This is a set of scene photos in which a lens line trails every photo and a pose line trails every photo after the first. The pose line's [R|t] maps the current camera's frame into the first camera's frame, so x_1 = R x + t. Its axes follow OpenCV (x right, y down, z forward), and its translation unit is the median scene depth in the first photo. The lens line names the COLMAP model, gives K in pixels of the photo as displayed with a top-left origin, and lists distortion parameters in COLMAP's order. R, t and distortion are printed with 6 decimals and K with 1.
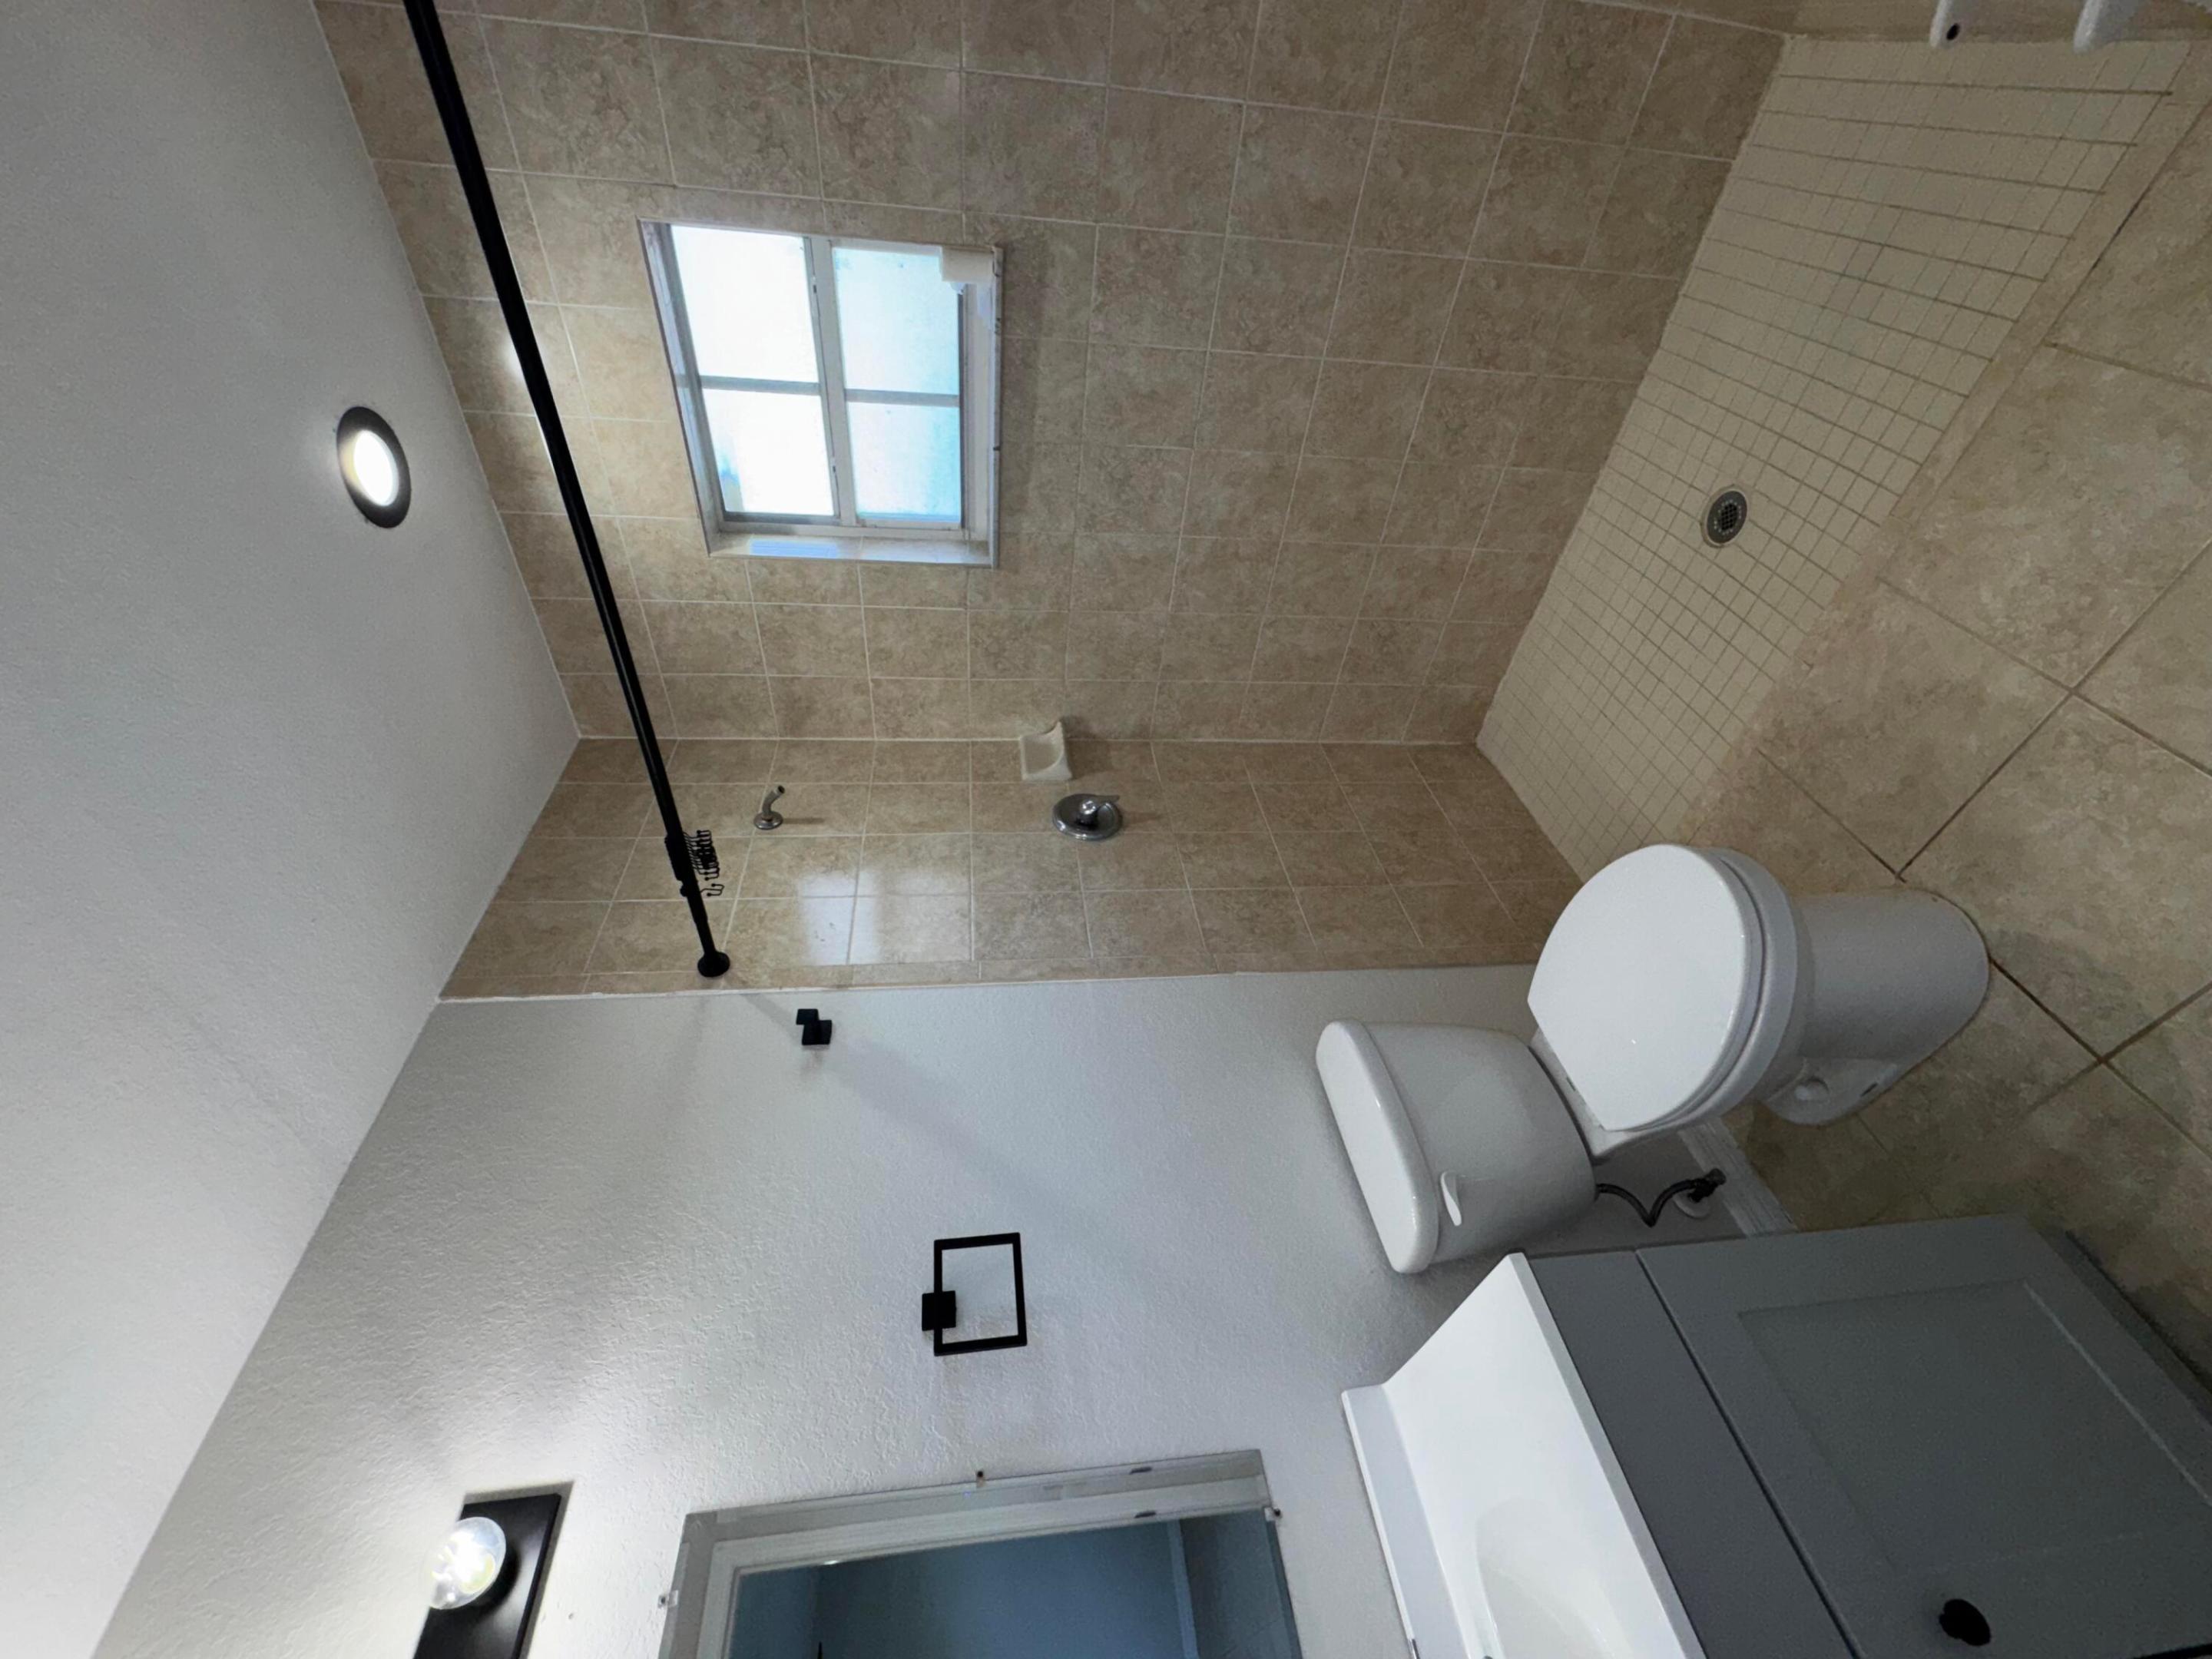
lens RADIAL K [[885.6, 0, 1106.0], [0, 885.6, 829.5], [0, 0, 1]] dist [-0.005590, 0.000617]
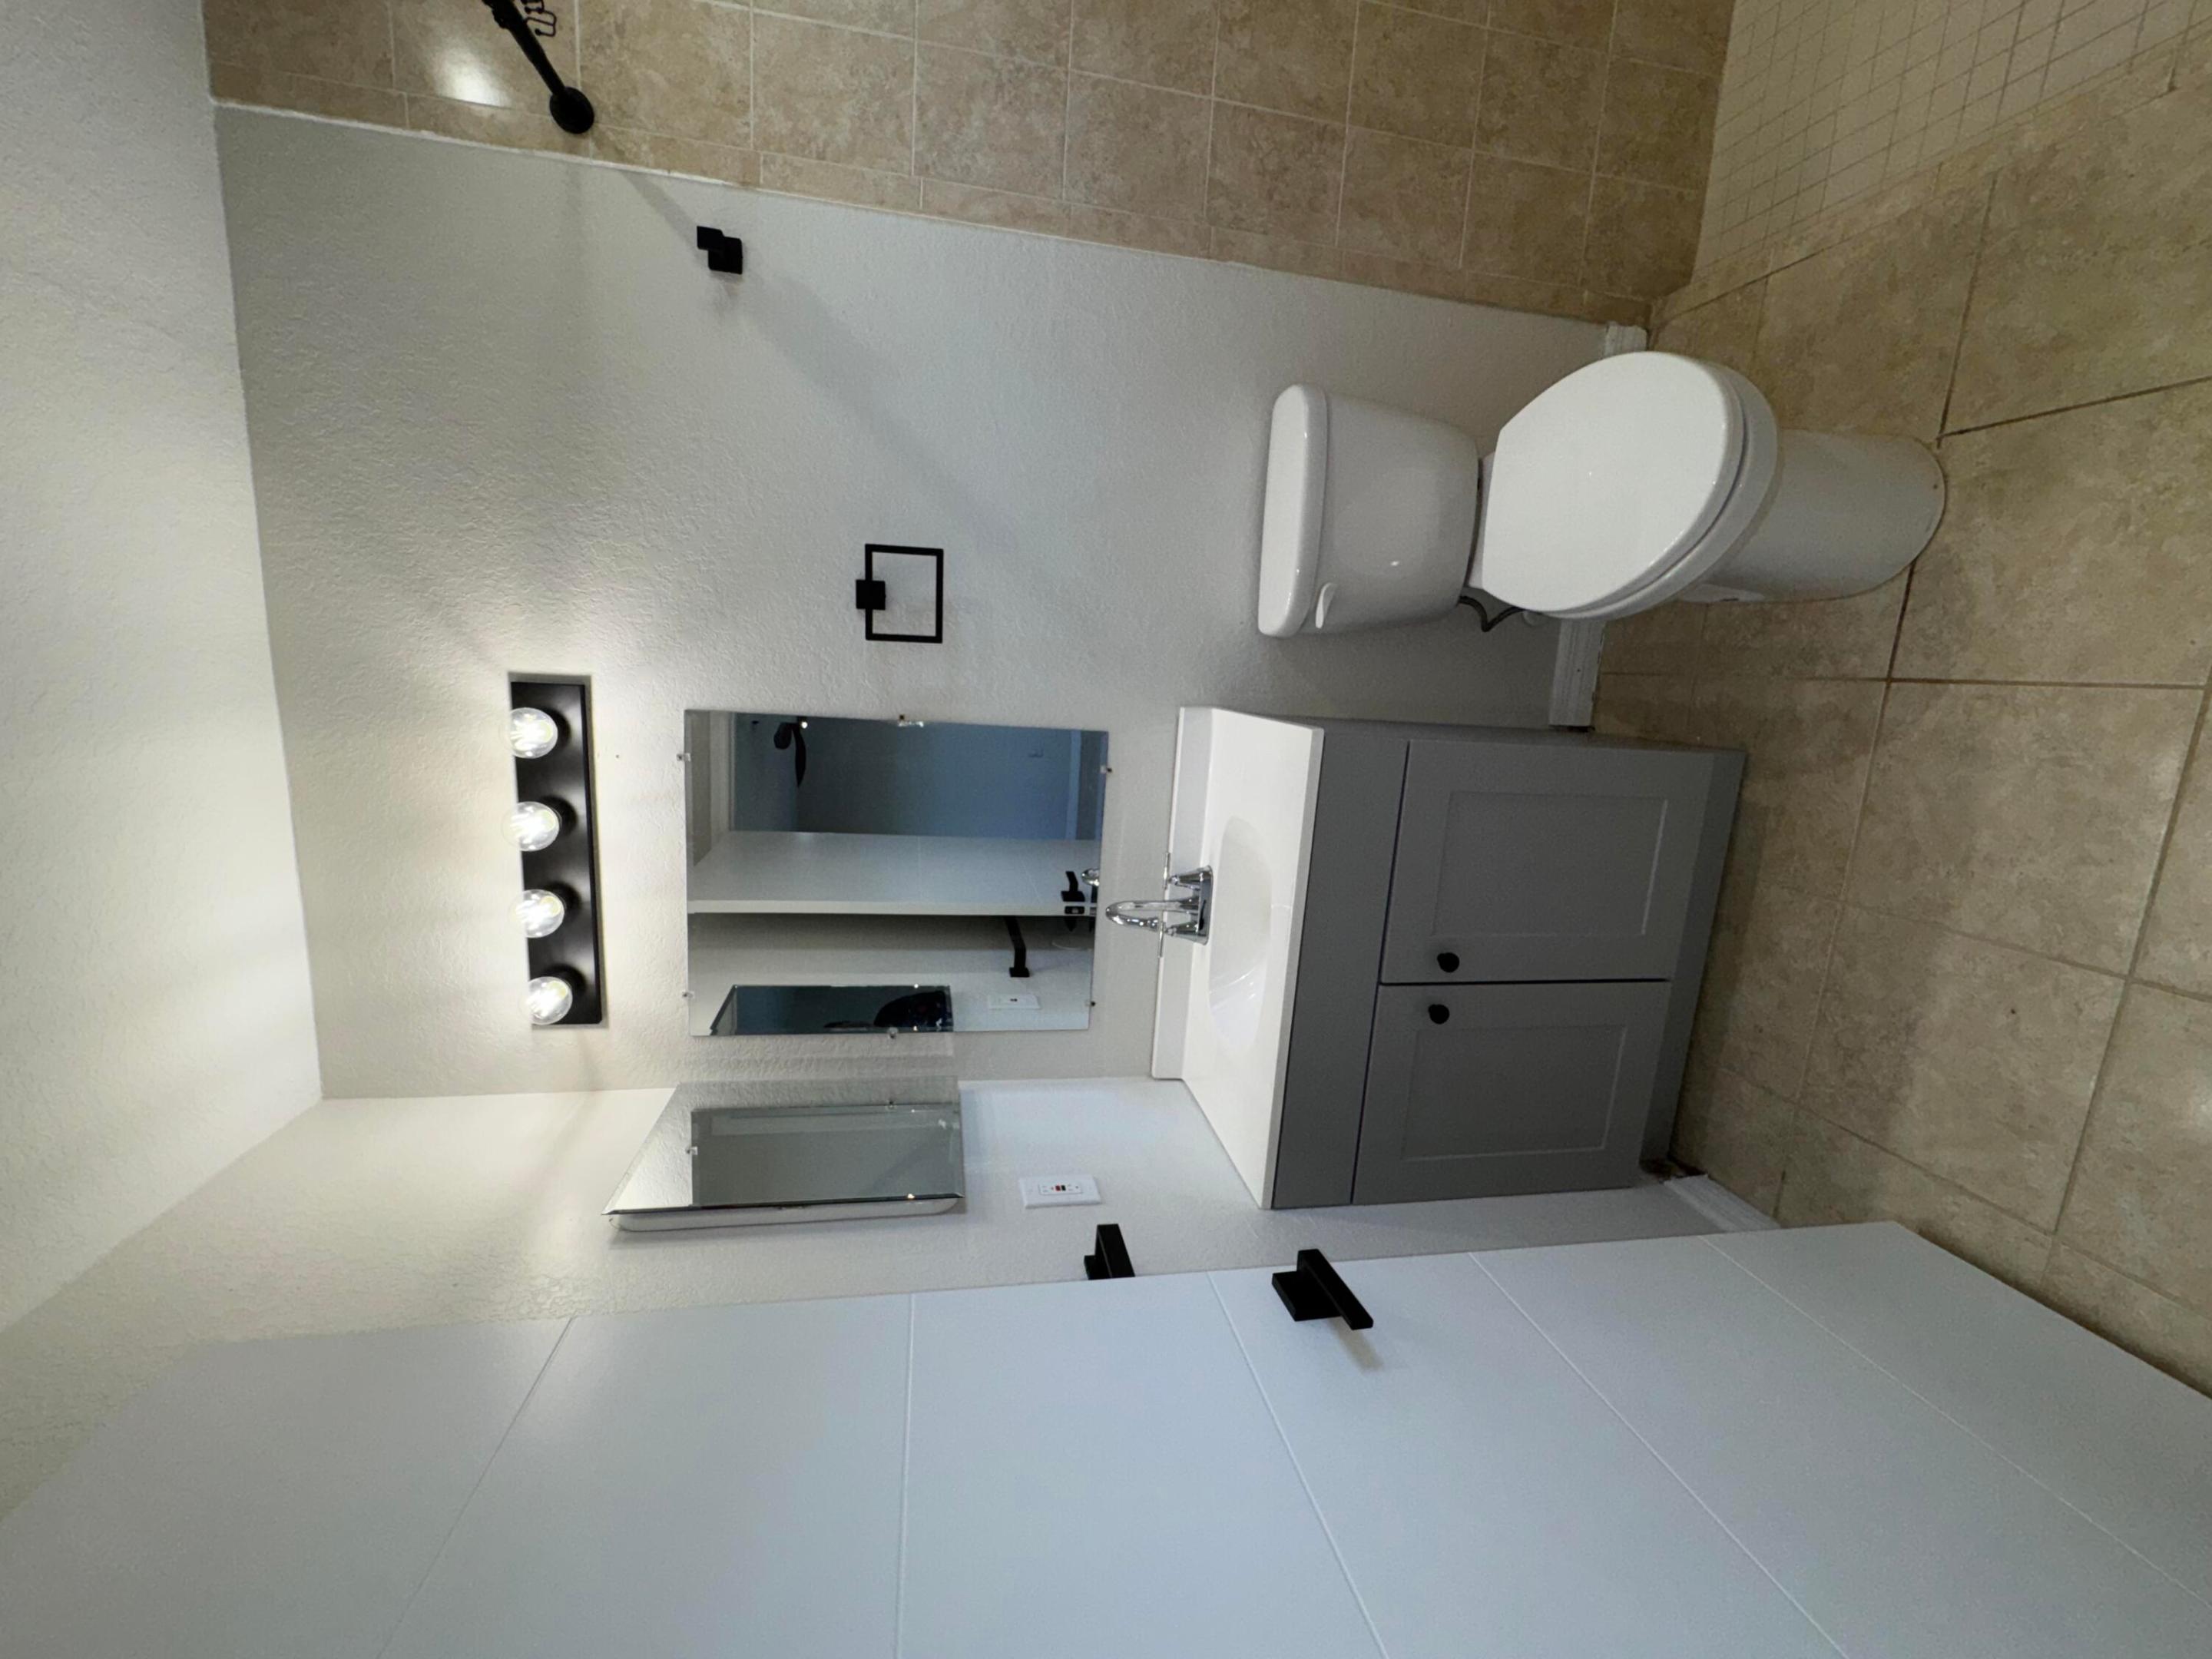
lens RADIAL K [[885.6, 0, 1106.0], [0, 885.6, 829.5], [0, 0, 1]] dist [-0.005590, 0.000617]
pose [[0.978312, 0.161443, 0.129779, 0.013232], [-0.195312, 0.510292, 0.837529, -0.305939], [0.068988, -0.844712, 0.530756, 0.118379]]
